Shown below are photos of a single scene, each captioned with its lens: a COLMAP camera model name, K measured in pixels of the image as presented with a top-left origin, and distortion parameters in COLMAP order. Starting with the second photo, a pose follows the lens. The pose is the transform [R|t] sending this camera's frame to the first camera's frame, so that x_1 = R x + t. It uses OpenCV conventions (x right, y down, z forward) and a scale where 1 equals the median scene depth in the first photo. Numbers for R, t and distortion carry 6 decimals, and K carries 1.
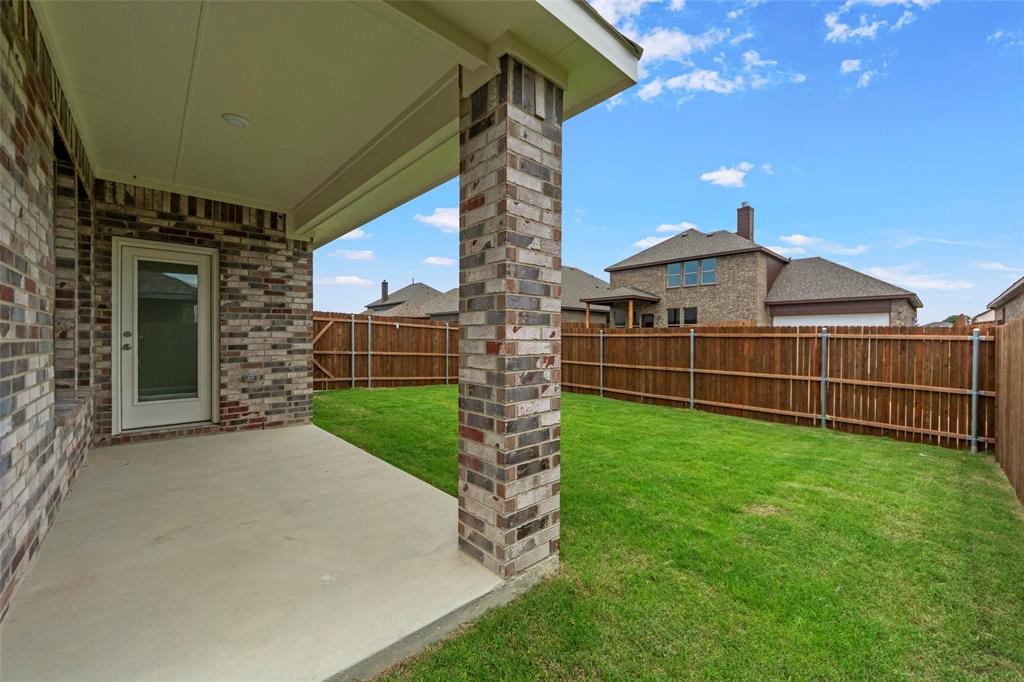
lens RADIAL K [[404.0, 0, 512.1], [0, 404.0, 340.9], [0, 0, 1]] dist [0.007681, -0.000090]
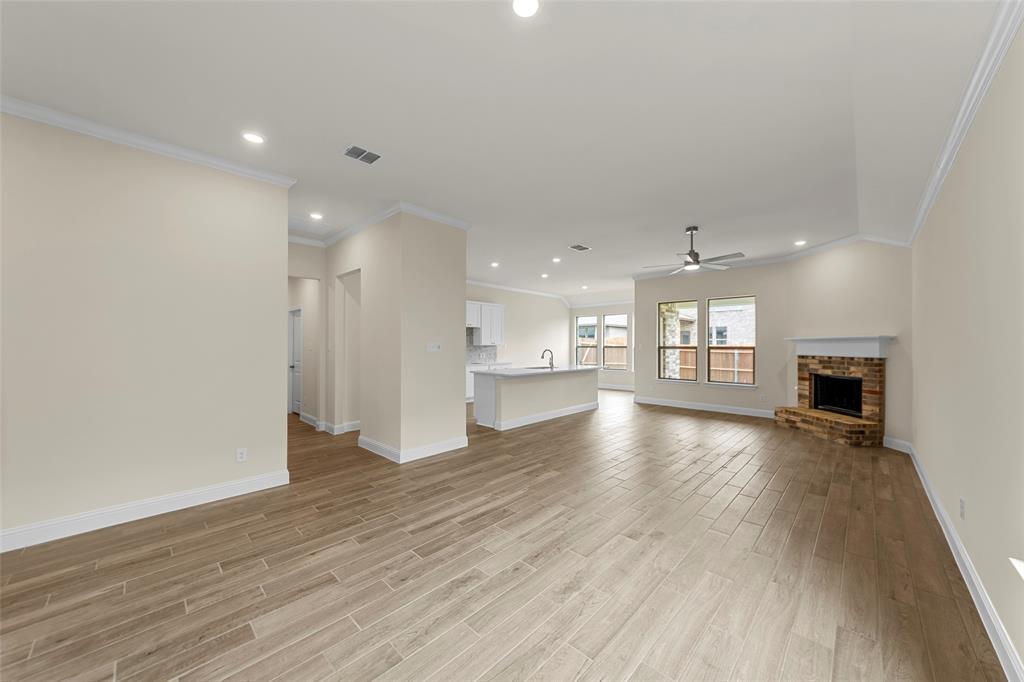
lens RADIAL K [[372.7, 0, 513.5], [0, 372.7, 342.9], [0, 0, 1]] dist [0.011460, -0.000857]
pose [[0.997512, -0.002036, 0.070468, -1.548526], [0.002999, 0.999904, -0.013564, -0.061946], [-0.070433, 0.013742, 0.997422, -0.887279]]
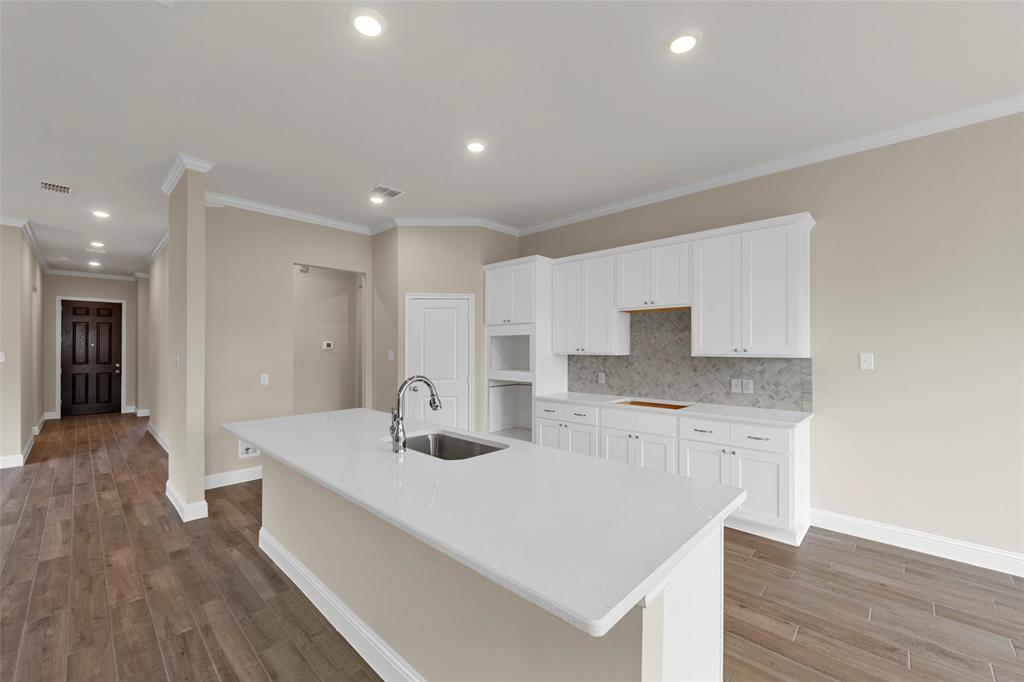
lens RADIAL K [[410.1, 0, 526.7], [0, 410.1, 351.4], [0, 0, 1]] dist [0.006742, -0.001324]
pose [[0.085958, 0.006494, -0.996278, -0.911297], [-0.008364, 0.999948, 0.005796, -0.084648], [0.996264, 0.007835, 0.086008, 0.557245]]
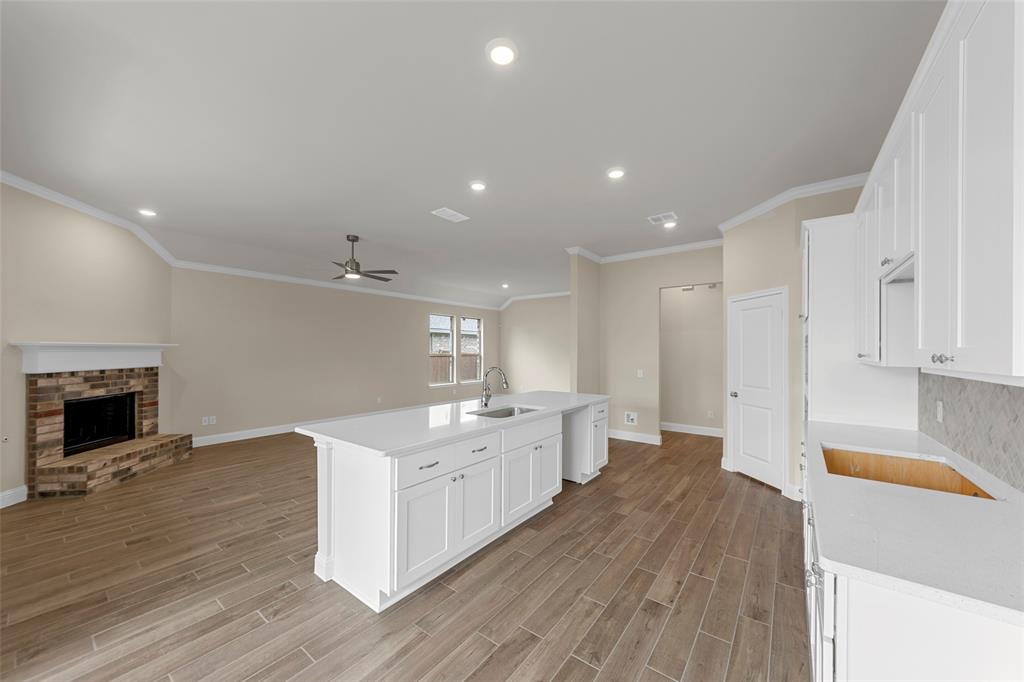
lens RADIAL K [[372.7, 0, 507.0], [0, 372.7, 349.5], [0, 0, 1]] dist [0.011460, -0.000857]
pose [[-0.985150, -0.008555, -0.171483, -1.236191], [-0.009483, 0.999944, 0.004597, -0.089531], [0.171434, 0.006155, -0.985176, 1.116960]]
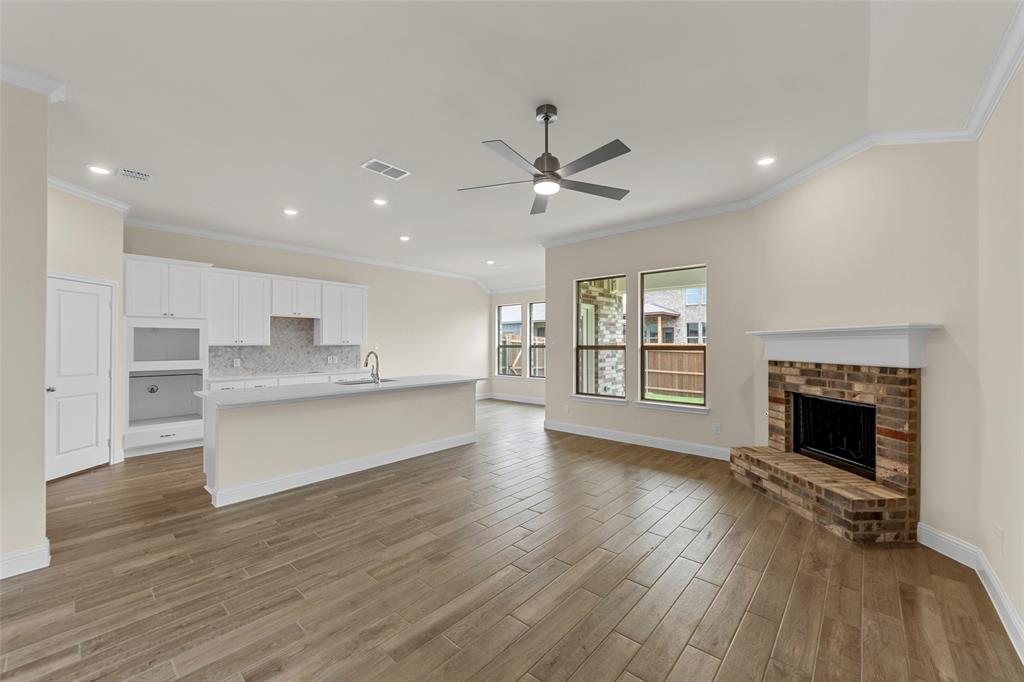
lens RADIAL K [[404.0, 0, 512.9], [0, 404.0, 340.4], [0, 0, 1]] dist [0.007681, -0.000090]
pose [[0.994537, -0.004179, 0.104297, -1.103571], [0.006002, 0.999835, -0.017168, -0.063496], [-0.104208, 0.017700, 0.994398, -0.455221]]
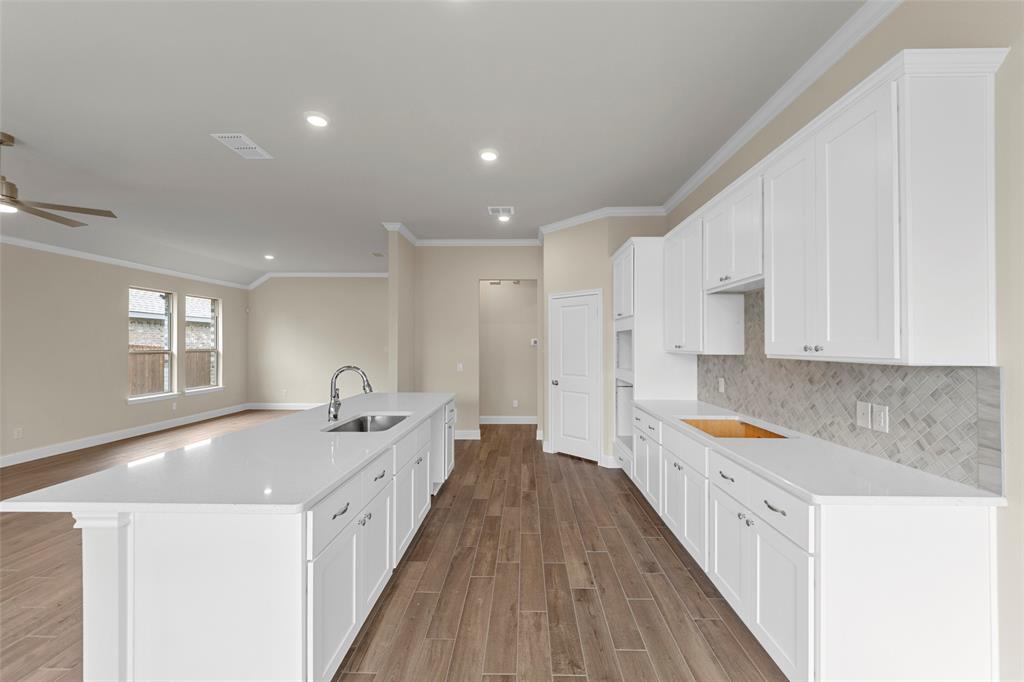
lens RADIAL K [[410.1, 0, 511.2], [0, 410.1, 341.3], [0, 0, 1]] dist [0.006742, -0.001324]
pose [[-0.695323, -0.008851, -0.718643, -1.079963], [-0.009258, 0.999952, -0.003359, -0.088195], [0.718638, 0.004317, -0.695371, 1.003867]]
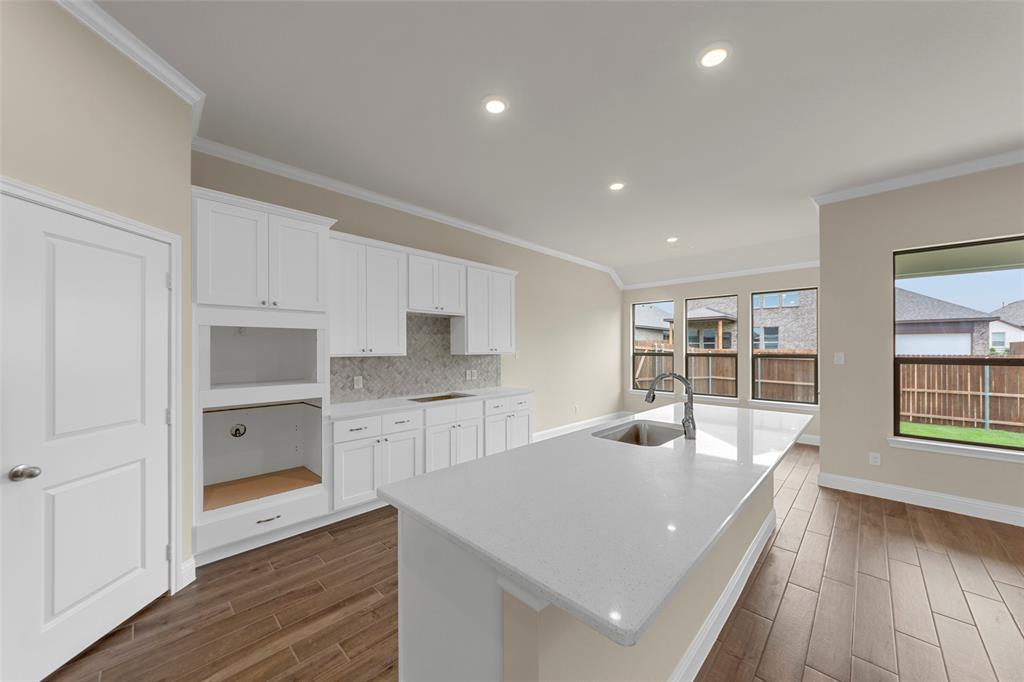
lens RADIAL K [[372.7, 0, 514.1], [0, 372.7, 349.6], [0, 0, 1]] dist [0.011460, -0.000857]
pose [[0.998013, -0.003081, 0.062929, -1.525496], [0.003372, 0.999984, -0.004526, -0.081453], [-0.062914, 0.004729, 0.998008, 0.075451]]
